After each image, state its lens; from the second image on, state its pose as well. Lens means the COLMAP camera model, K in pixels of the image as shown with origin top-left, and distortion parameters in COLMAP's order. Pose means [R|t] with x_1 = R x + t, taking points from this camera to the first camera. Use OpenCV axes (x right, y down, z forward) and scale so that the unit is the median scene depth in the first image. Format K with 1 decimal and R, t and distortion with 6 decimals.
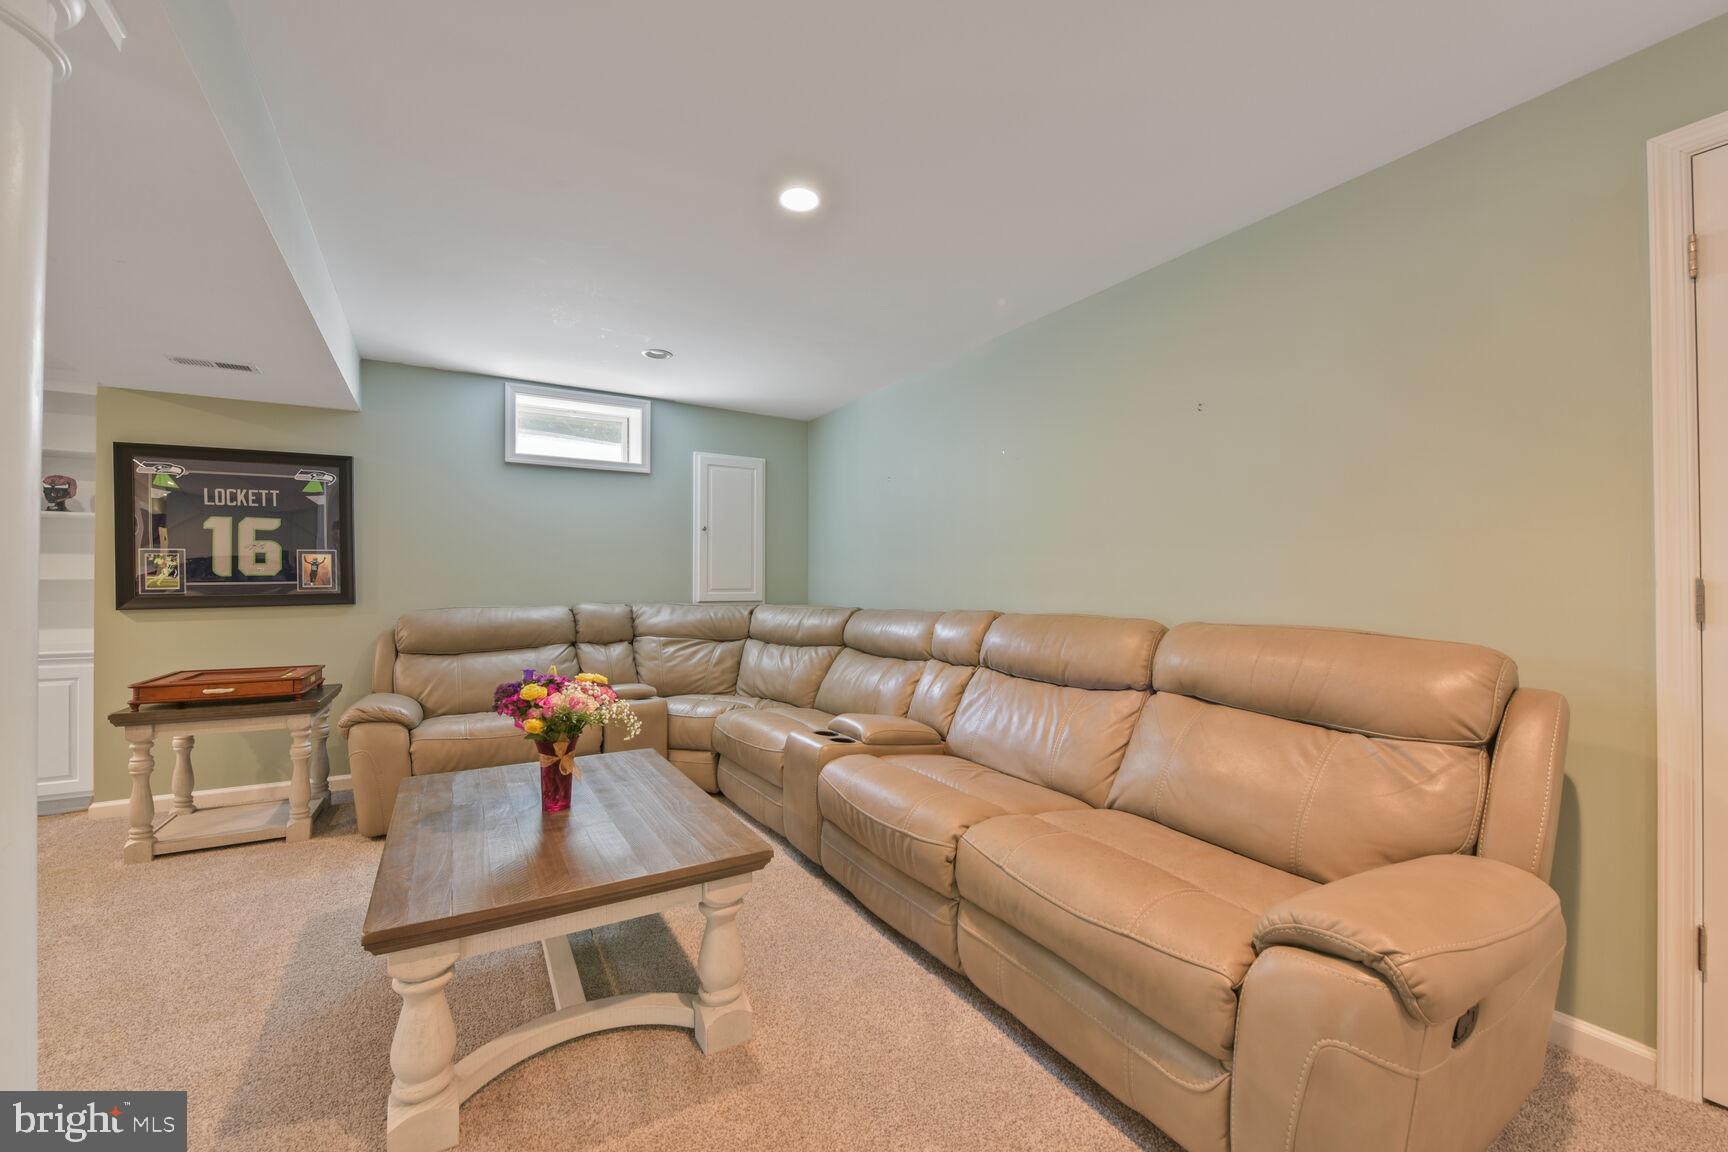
lens RADIAL K [[685.1, 0, 859.8], [0, 685.1, 575.3], [0, 0, 1]] dist [-0.009140, -0.001123]
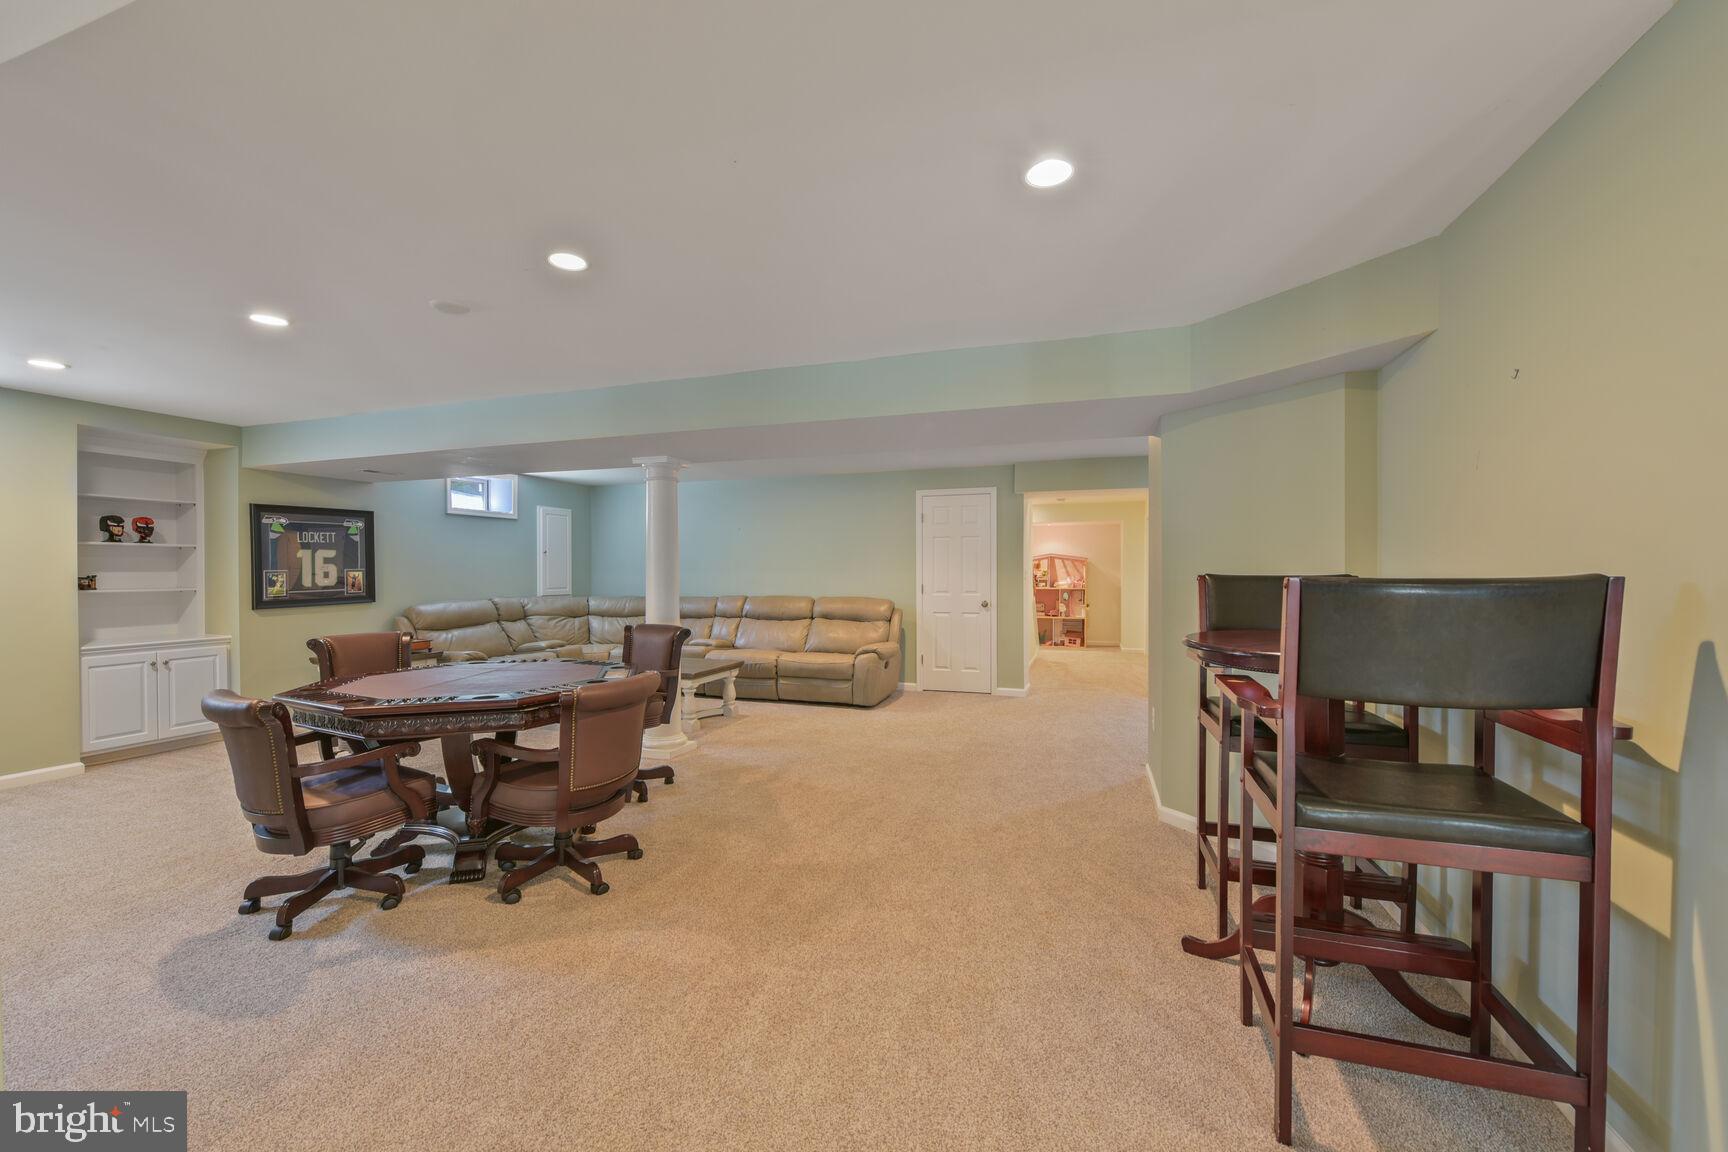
lens RADIAL K [[685.1, 0, 859.2], [0, 685.1, 579.9], [0, 0, 1]] dist [-0.009140, -0.001123]
pose [[0.767457, -0.010650, 0.641012, -0.958707], [-0.005468, 0.999717, 0.023157, -0.058319], [-0.641077, -0.021277, 0.767182, -1.054353]]
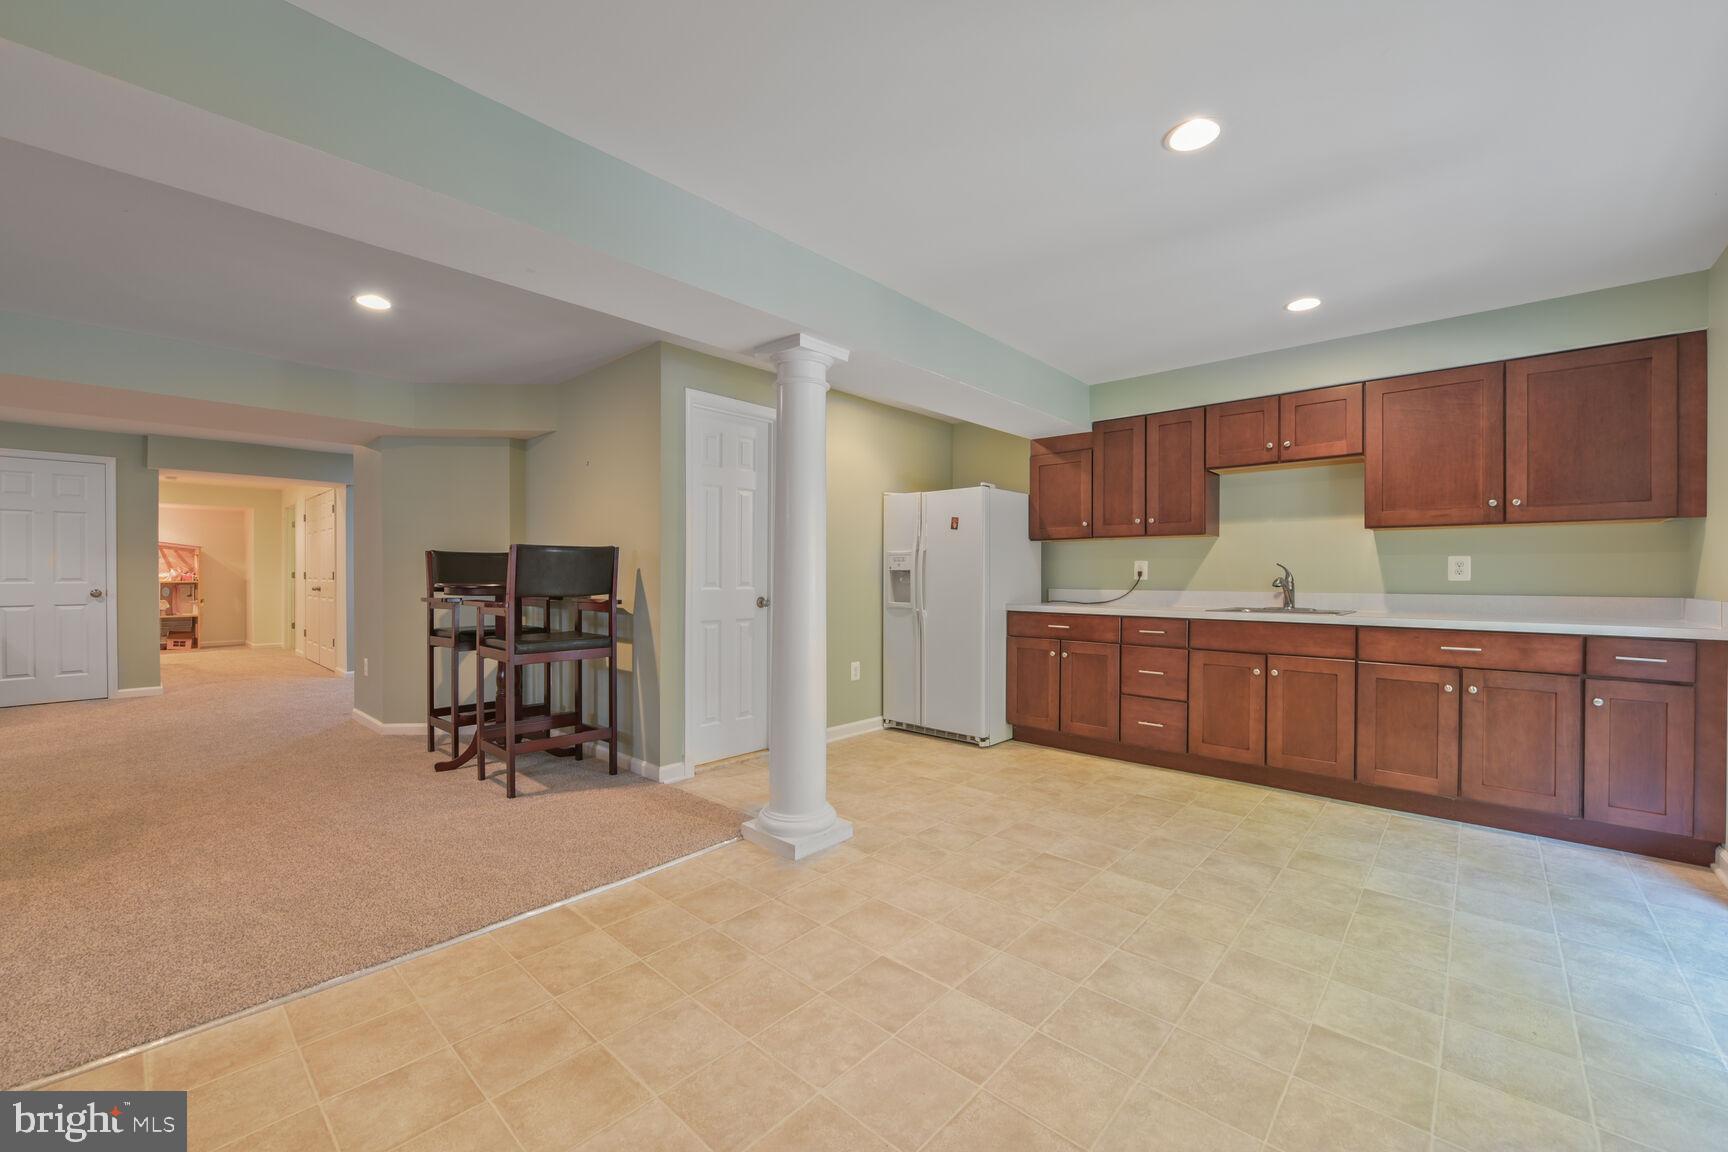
lens RADIAL K [[685.1, 0, 862.1], [0, 685.1, 578.5], [0, 0, 1]] dist [-0.009140, -0.001123]
pose [[-0.283508, -0.010356, 0.958914, -1.546455], [-0.012412, 0.999898, 0.007129, -0.015955], [-0.958889, -0.009881, -0.283608, -1.103025]]
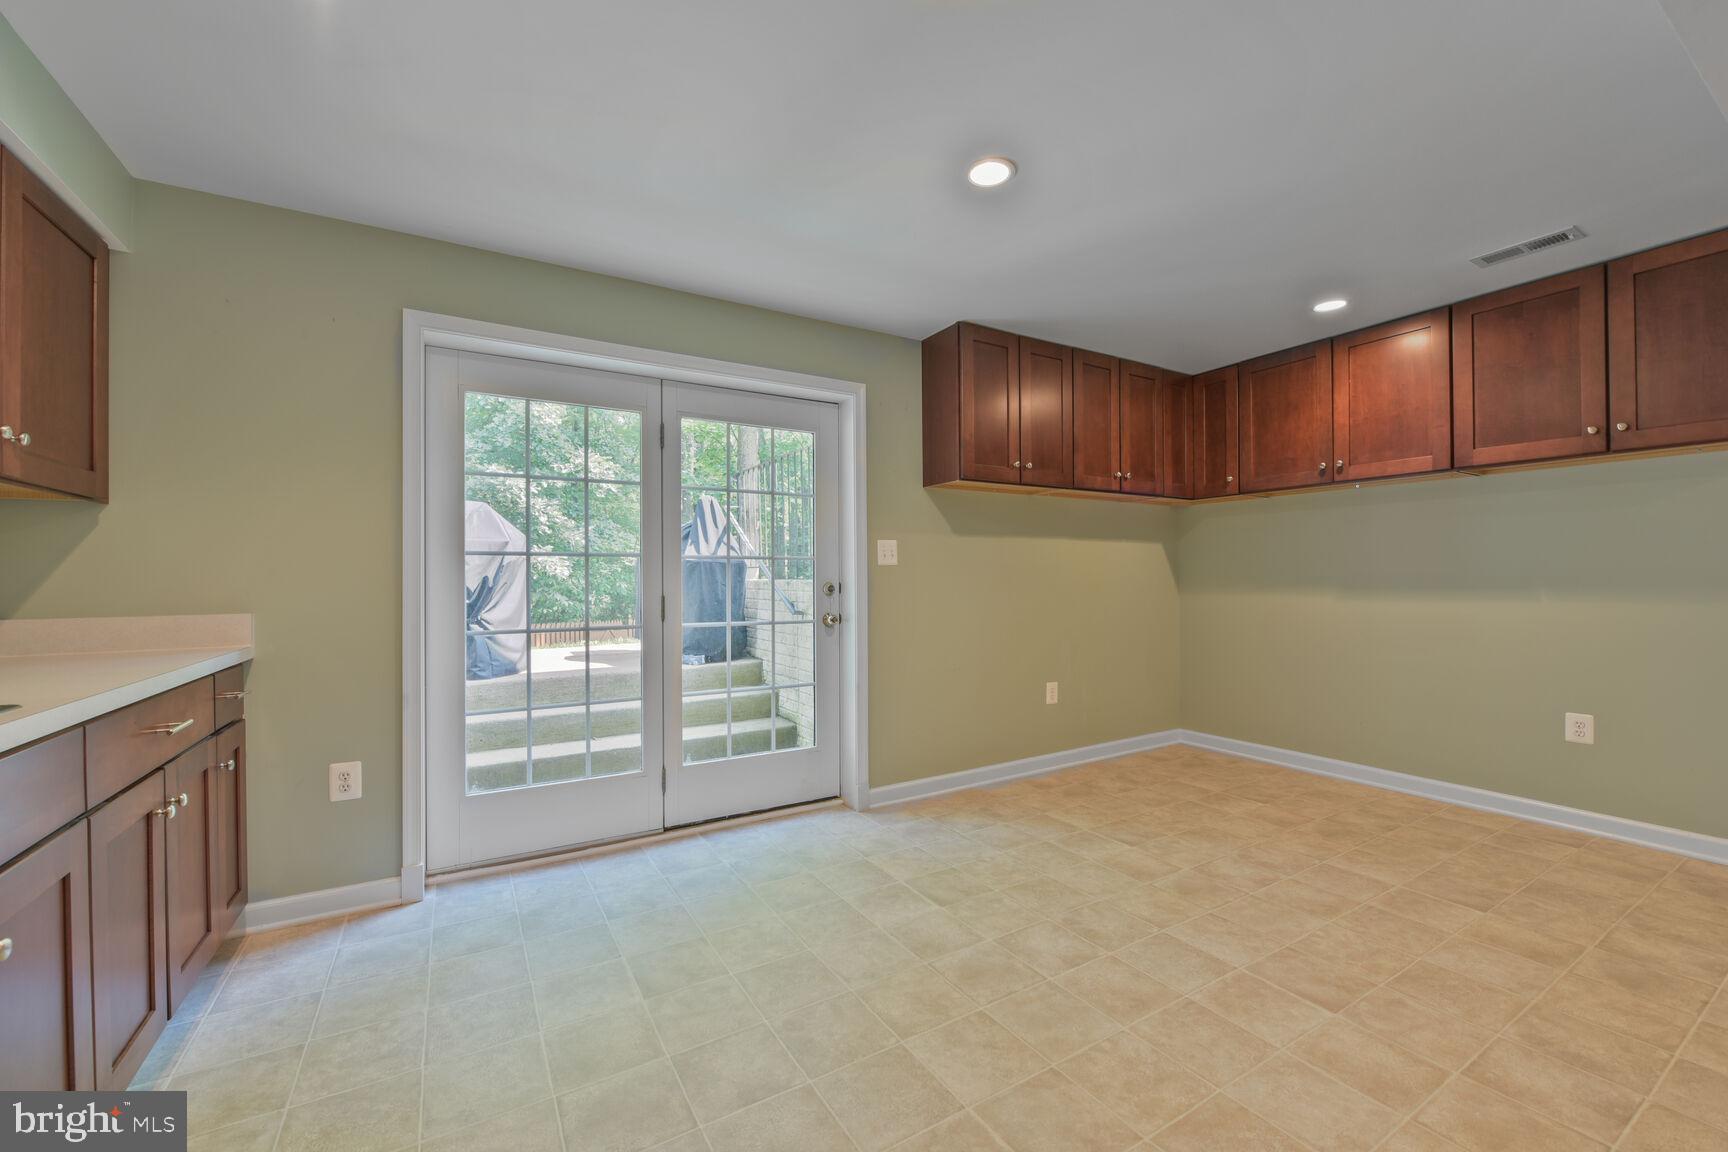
lens RADIAL K [[685.1, 0, 861.5], [0, 685.1, 566.5], [0, 0, 1]] dist [-0.009140, -0.001123]
pose [[-0.007239, -0.021569, -0.999741, -0.479071], [0.016757, 0.999624, -0.021688, -0.016950], [0.999833, -0.016909, -0.006875, -1.632320]]
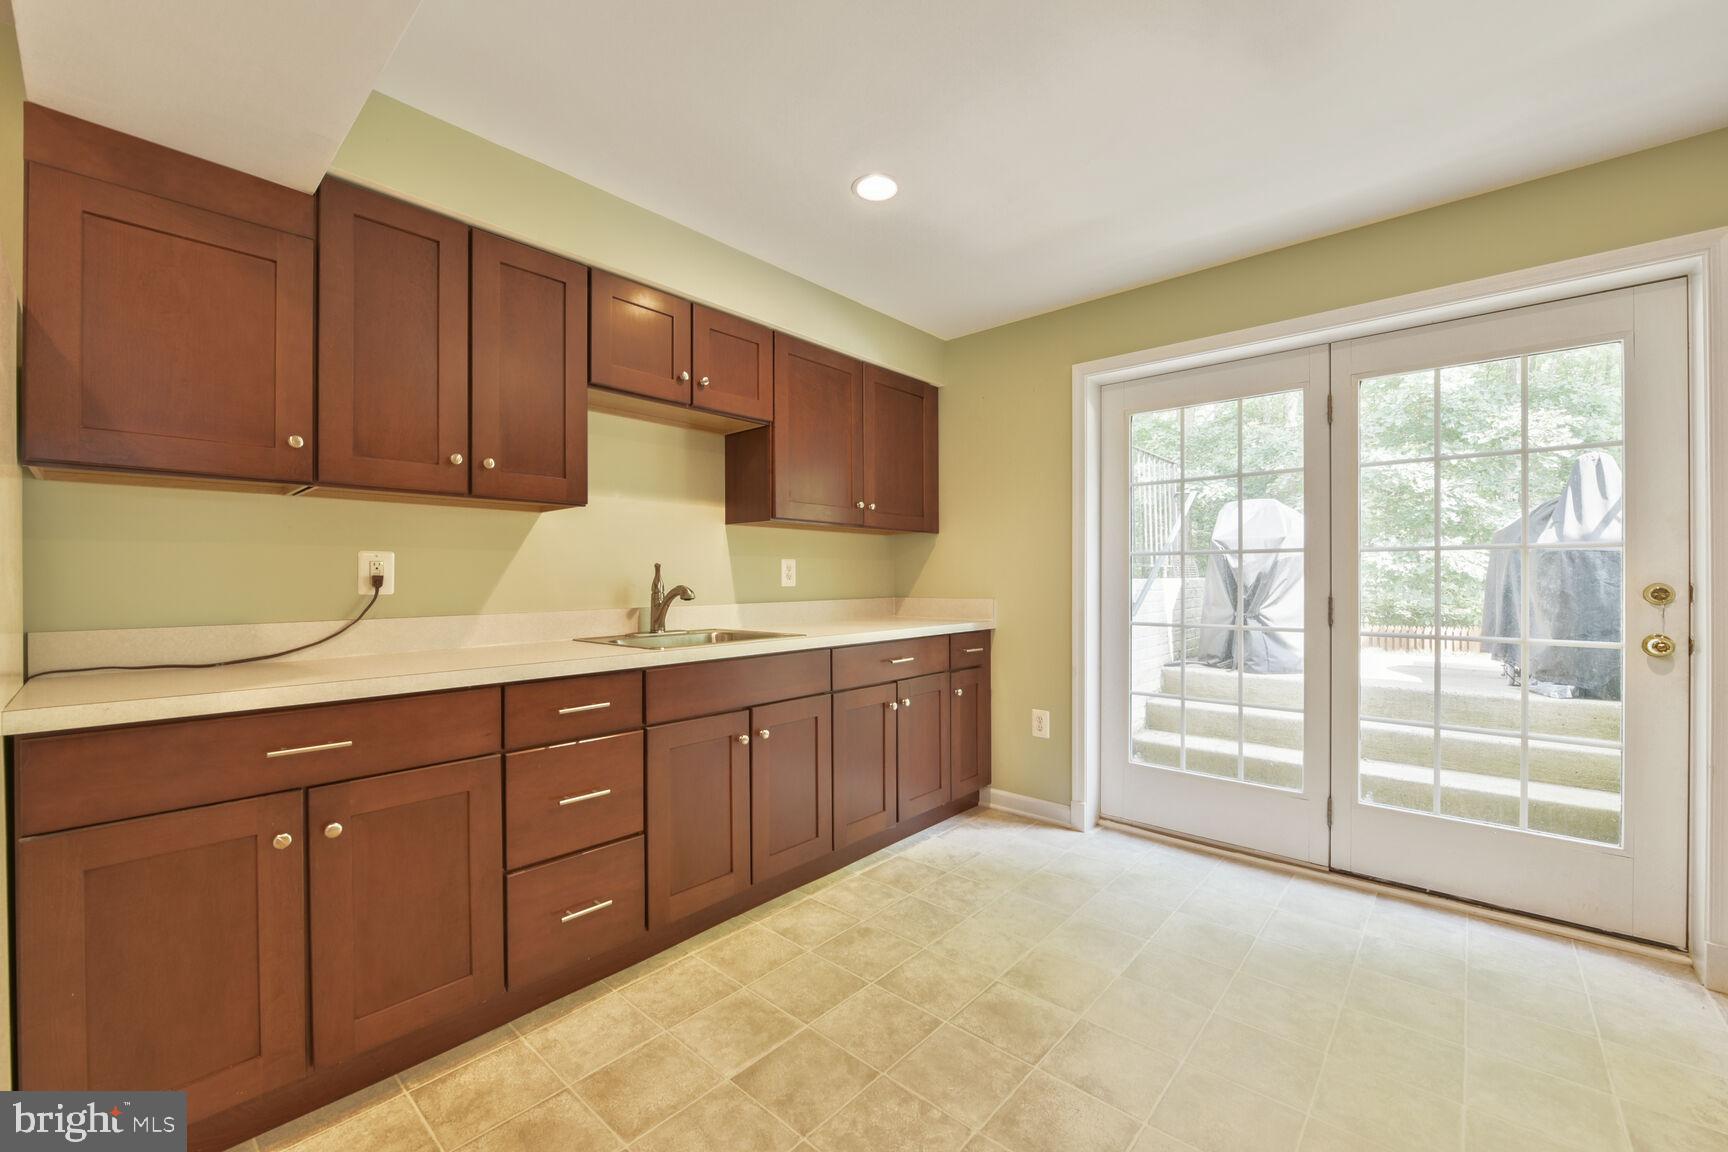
lens RADIAL K [[685.1, 0, 860.8], [0, 685.1, 575.6], [0, 0, 1]] dist [-0.009140, -0.001123]
pose [[-0.956180, -0.000955, -0.292778, -0.644735], [0.003278, 0.999897, -0.013969, -0.017779], [0.292761, -0.014317, -0.956078, -1.328500]]
